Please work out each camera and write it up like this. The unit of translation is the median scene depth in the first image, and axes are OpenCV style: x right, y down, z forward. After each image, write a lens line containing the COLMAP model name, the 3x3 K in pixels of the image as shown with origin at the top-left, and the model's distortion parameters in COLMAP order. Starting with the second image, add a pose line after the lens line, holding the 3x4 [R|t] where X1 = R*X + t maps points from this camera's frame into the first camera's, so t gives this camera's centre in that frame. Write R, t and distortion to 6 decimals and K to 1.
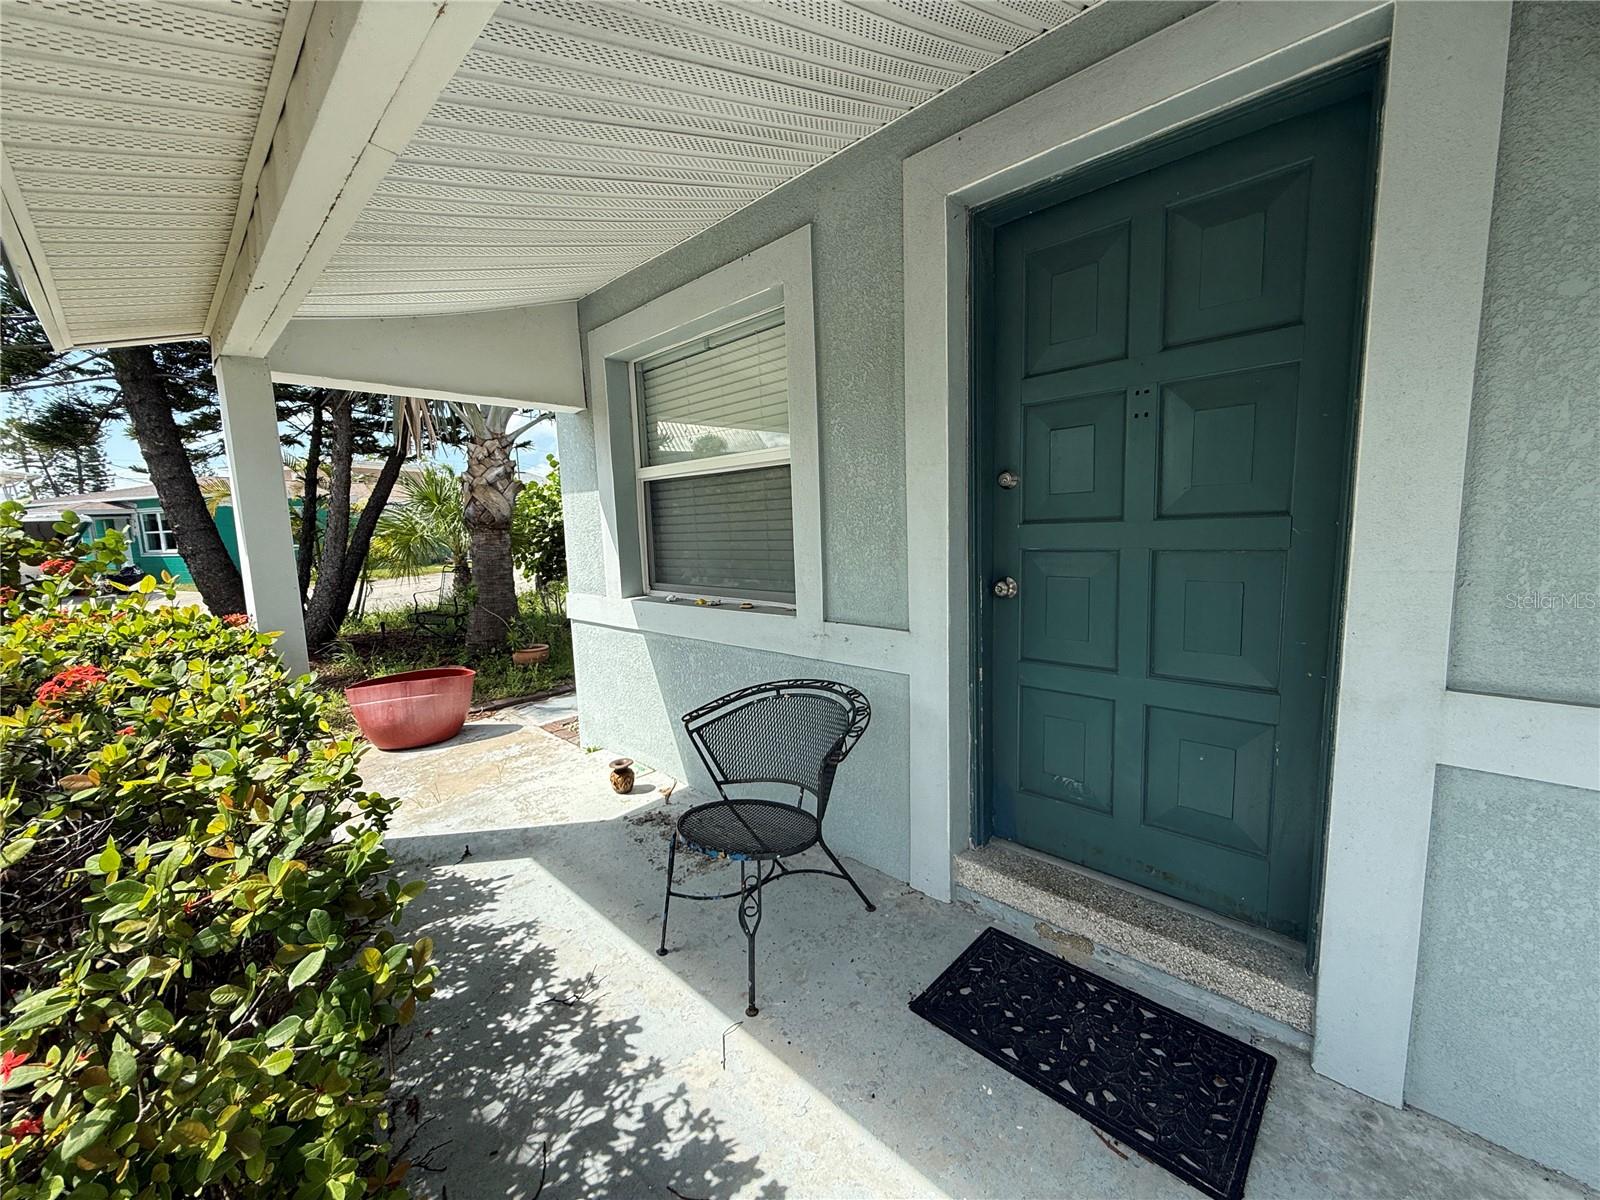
lens RADIAL K [[636.1, 0, 796.6], [0, 636.1, 600.6], [0, 0, 1]] dist [0.000356, 0.000025]
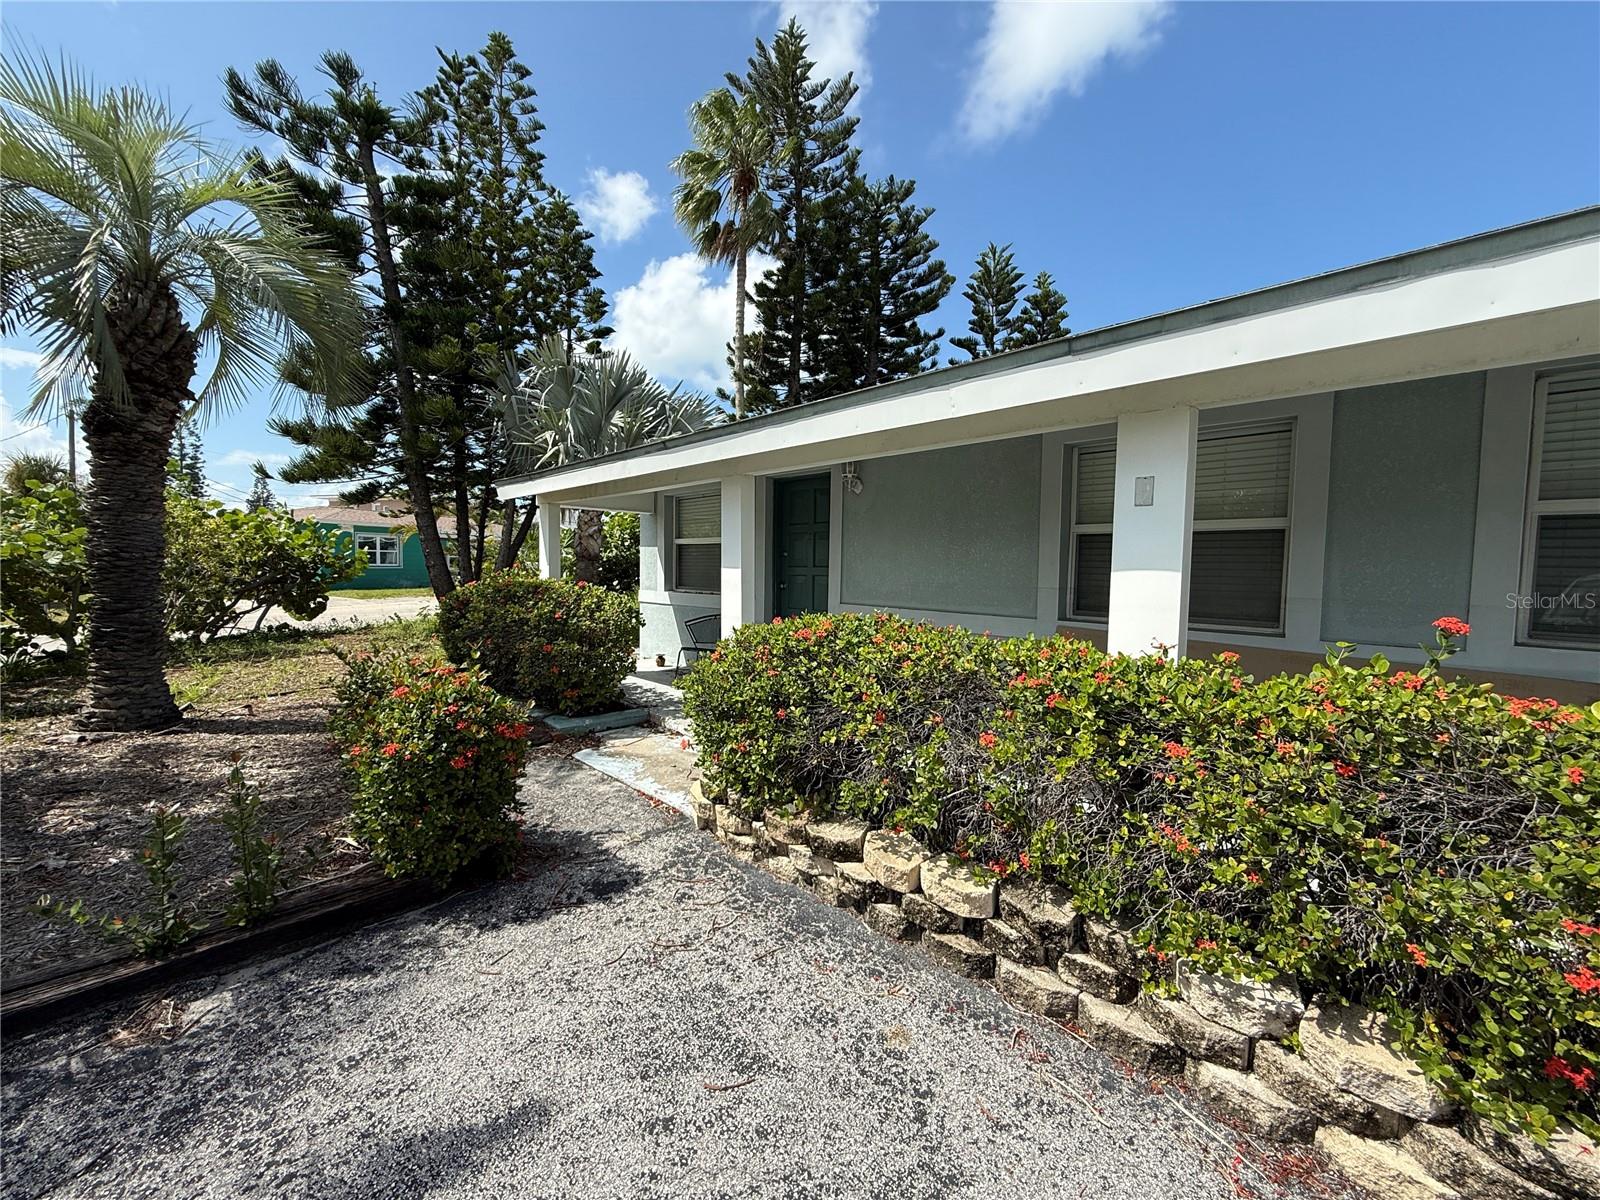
lens RADIAL K [[636.1, 0, 796.6], [0, 636.1, 600.6], [0, 0, 1]] dist [0.000356, 0.000025]
pose [[0.997735, 0.050156, -0.044835, 0.334571], [-0.053152, 0.996244, -0.068353, 0.163911], [0.041238, 0.070581, 0.996653, -1.373943]]
